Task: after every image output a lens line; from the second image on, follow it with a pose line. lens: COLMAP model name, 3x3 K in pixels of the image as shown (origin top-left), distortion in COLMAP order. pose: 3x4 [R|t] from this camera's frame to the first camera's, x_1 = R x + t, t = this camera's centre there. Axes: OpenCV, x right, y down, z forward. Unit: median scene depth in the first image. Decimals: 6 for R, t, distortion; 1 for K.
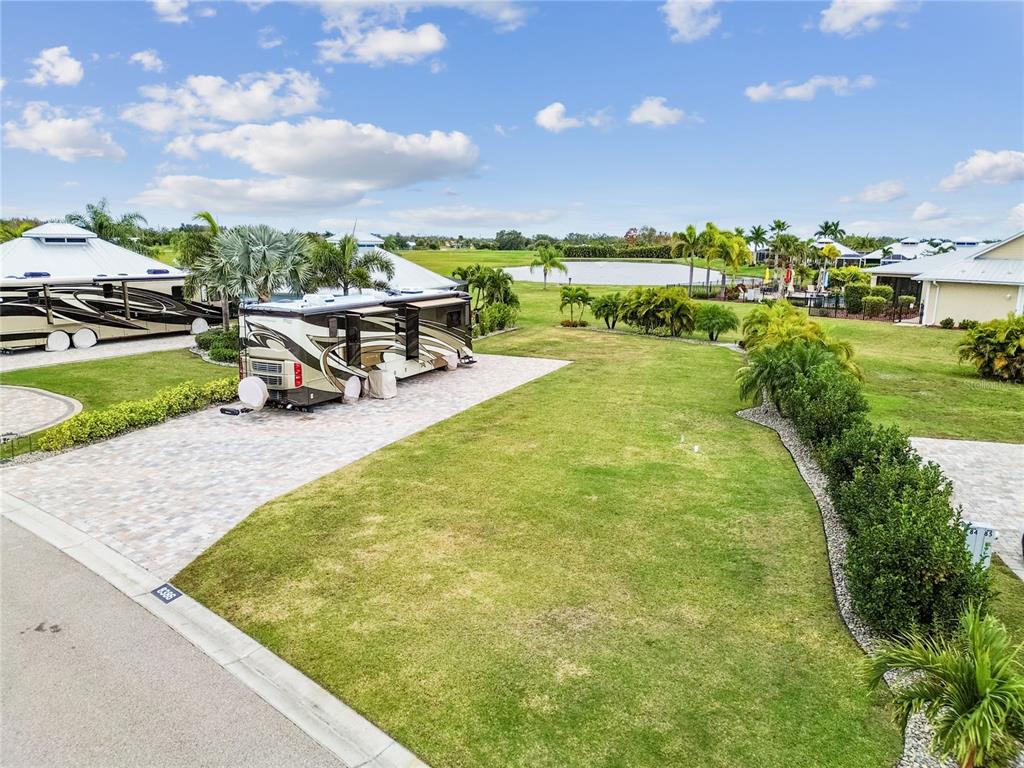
lens RADIAL K [[722.0, 0, 512.0], [0, 722.0, 384.0], [0, 0, 1]] dist [0.071723, -0.073178]
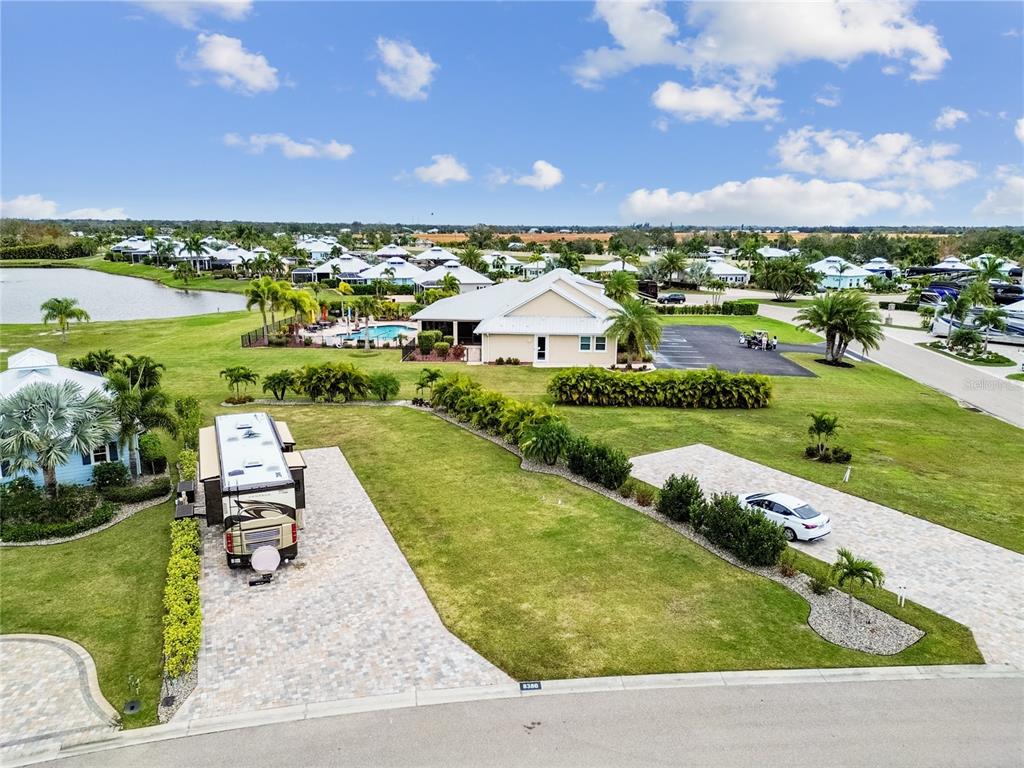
lens RADIAL K [[722.0, 0, 512.0], [0, 722.0, 384.0], [0, 0, 1]] dist [0.071723, -0.073178]
pose [[0.680846, -0.166087, 0.713347, -1.279851], [0.145079, 0.985234, 0.090920, -0.460220], [-0.717915, 0.041589, 0.694888, -0.153742]]
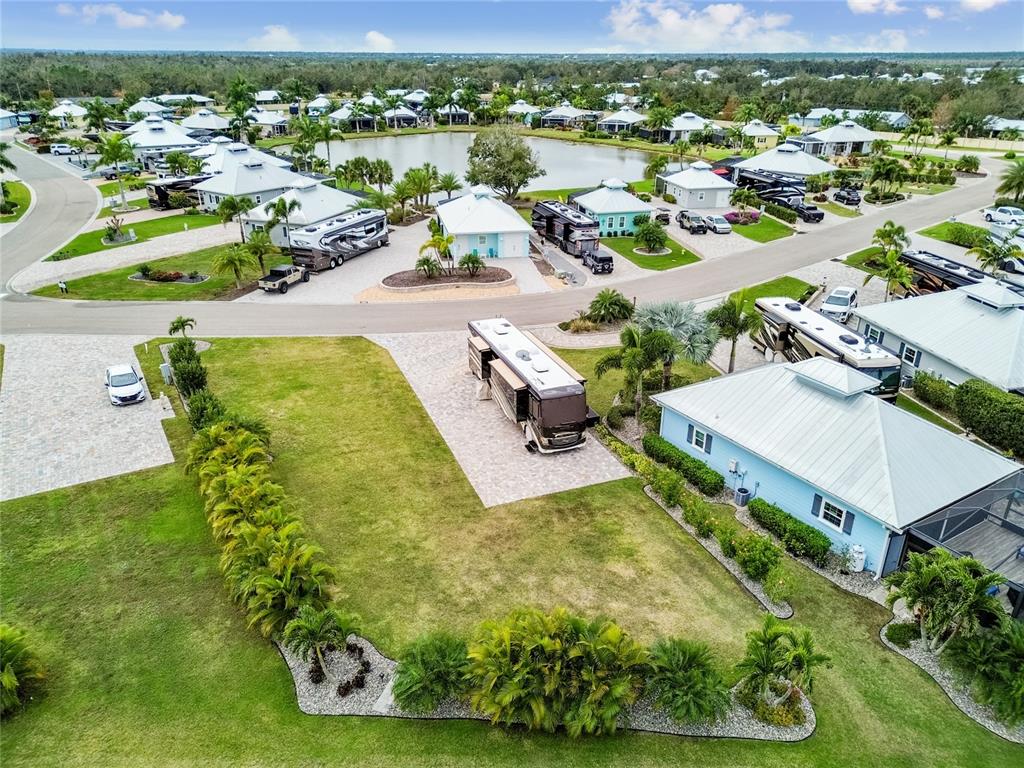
lens RADIAL K [[722.0, 0, 512.0], [0, 722.0, 384.0], [0, 0, 1]] dist [0.071723, -0.073178]
pose [[-0.705287, 0.274074, -0.653800, 1.402493], [-0.155691, 0.839846, 0.520018, -1.463308], [0.691615, 0.468553, -0.549661, 3.274922]]
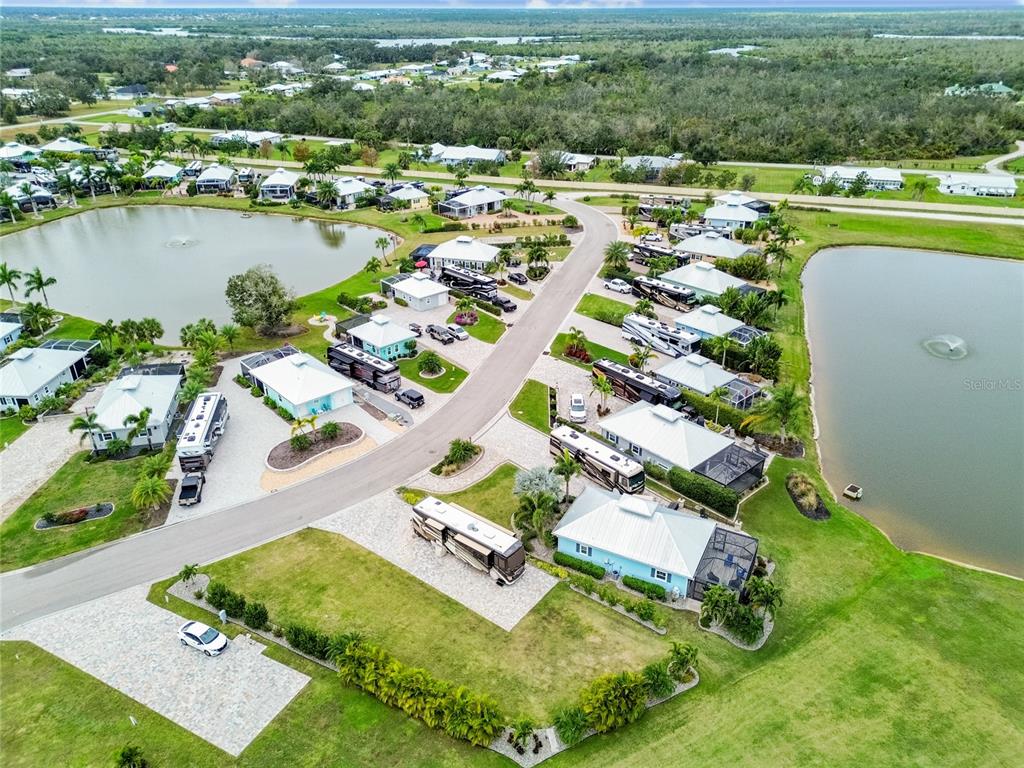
lens RADIAL K [[722.0, 0, 512.0], [0, 722.0, 384.0], [0, 0, 1]] dist [0.071723, -0.073178]
pose [[-0.234229, 0.429081, -0.872368, 3.004601], [-0.196377, 0.857951, 0.474717, -3.045763], [0.952141, 0.282506, -0.116695, 2.345062]]
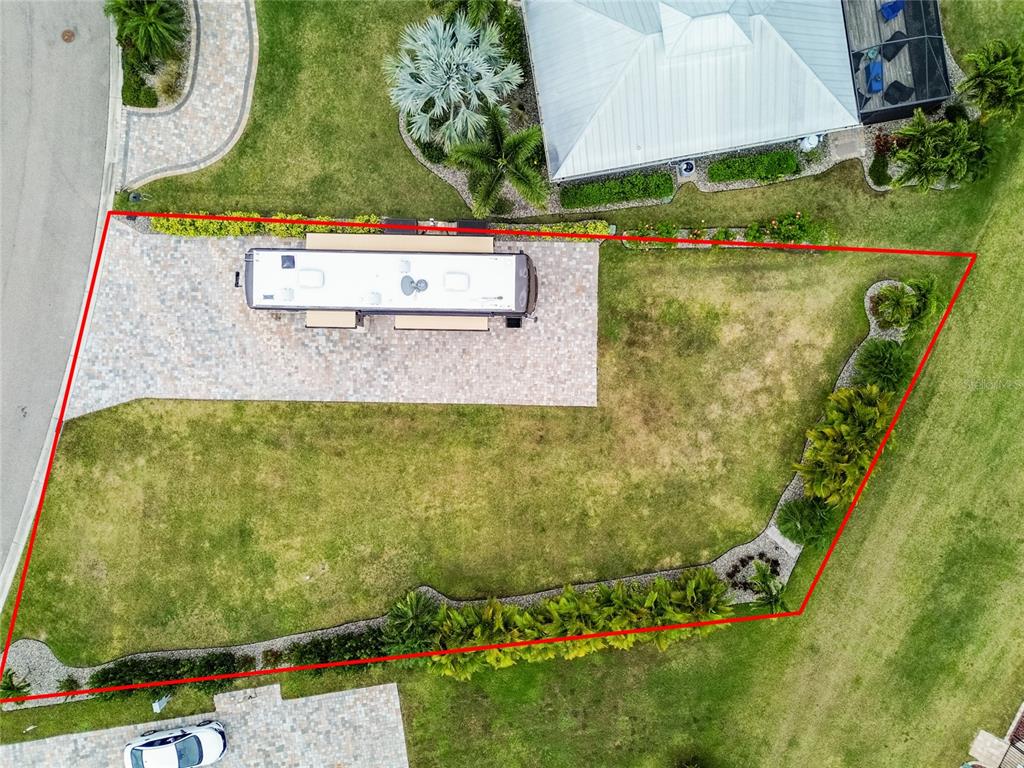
lens RADIAL K [[749.4, 0, 517.2], [0, 749.4, 382.1], [0, 0, 1]] dist [0.065430, -0.063197]
pose [[0.394009, 0.919073, 0.007874, 0.019756], [-0.176212, 0.067128, 0.982061, -2.228352], [0.902057, -0.388328, 0.188400, 1.642992]]
